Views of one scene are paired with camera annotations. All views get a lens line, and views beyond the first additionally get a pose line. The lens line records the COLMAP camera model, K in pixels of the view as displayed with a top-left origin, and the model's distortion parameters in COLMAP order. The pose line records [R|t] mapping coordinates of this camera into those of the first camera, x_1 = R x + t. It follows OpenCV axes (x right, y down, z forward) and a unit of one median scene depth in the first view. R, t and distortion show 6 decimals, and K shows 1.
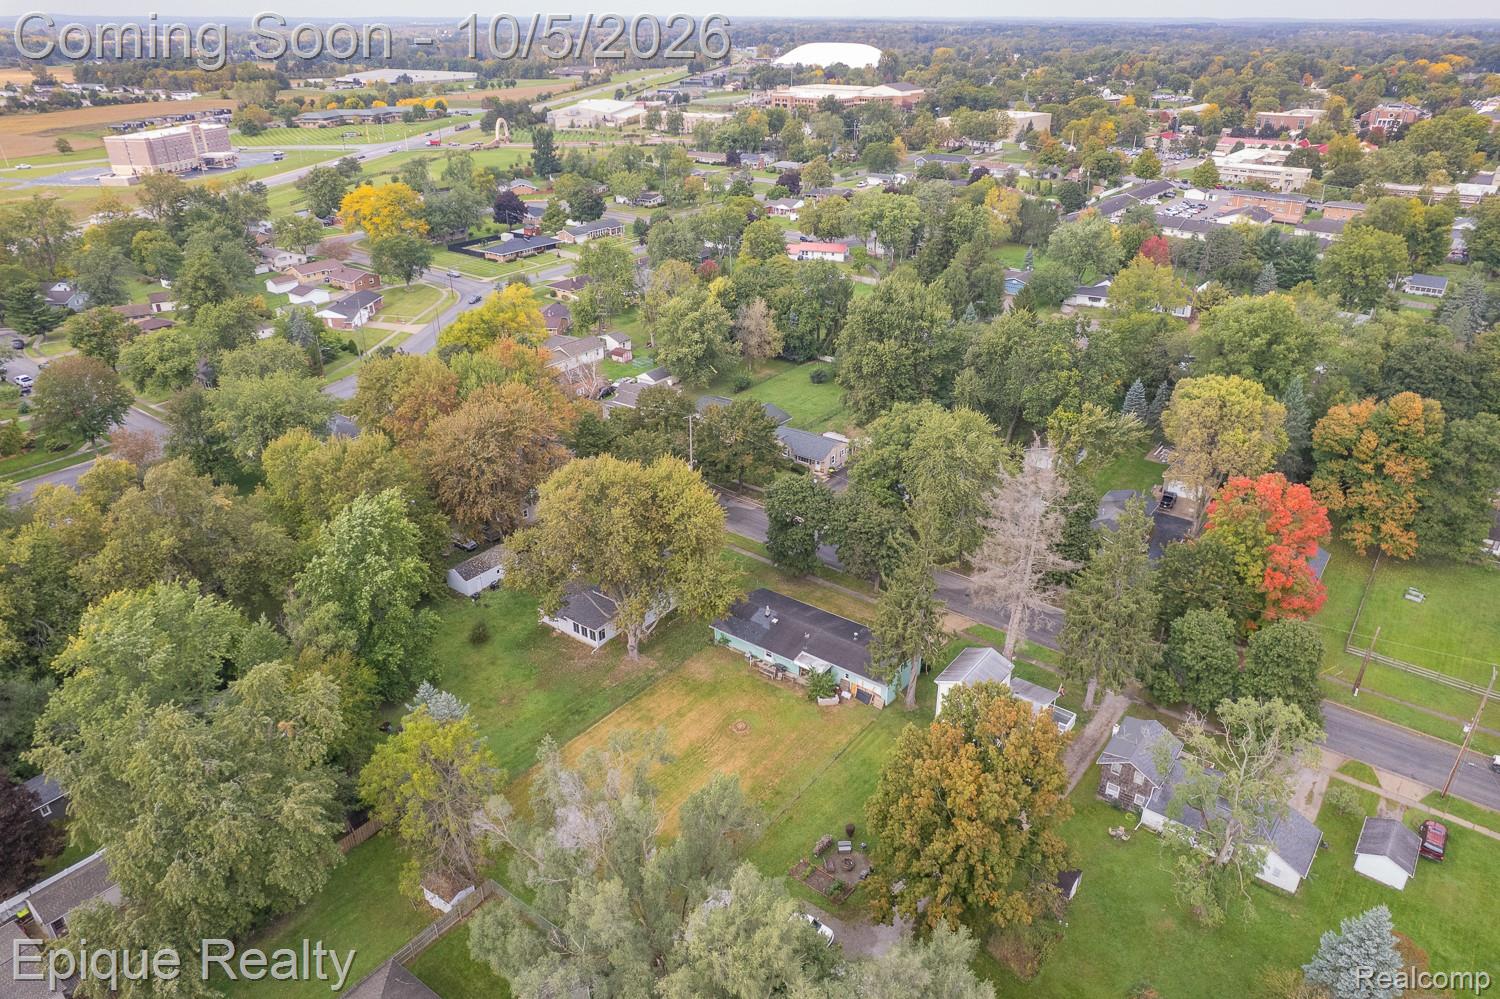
lens RADIAL K [[1032.8, 0, 781.5], [0, 1032.8, 496.0], [0, 0, 1]] dist [-0.073168, 0.070294]
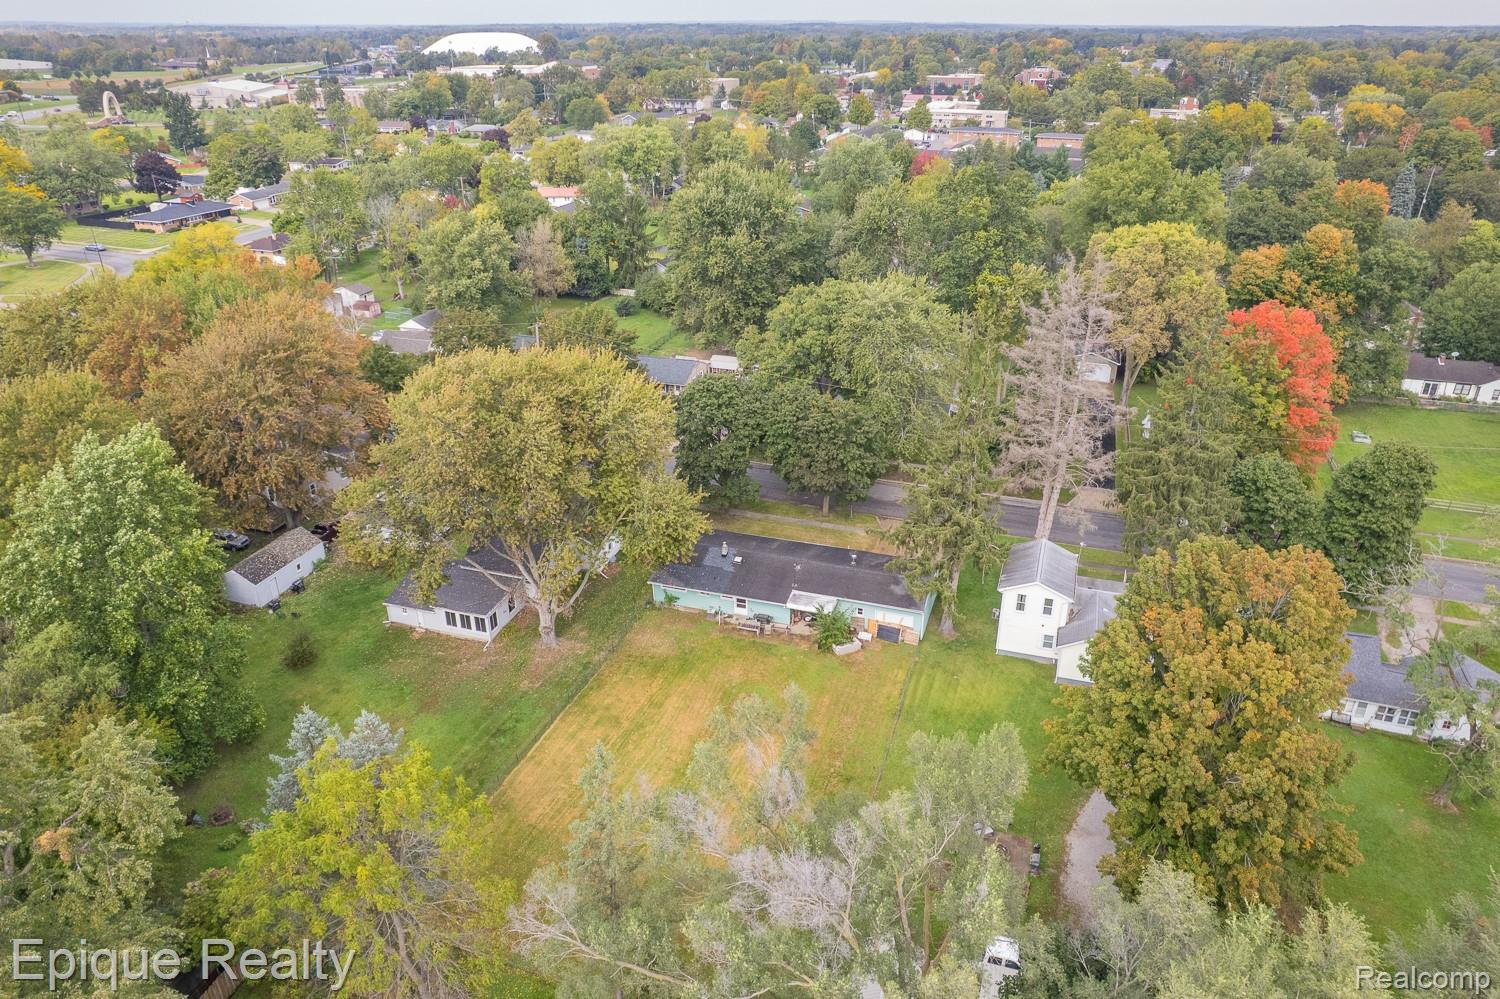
lens RADIAL K [[1032.8, 0, 781.5], [0, 1032.8, 496.0], [0, 0, 1]] dist [-0.073168, 0.070294]
pose [[0.946554, -0.138259, 0.291411, -0.165656], [0.140581, 0.989983, 0.013064, 0.064244], [-0.290298, 0.028601, 0.956509, 0.261968]]
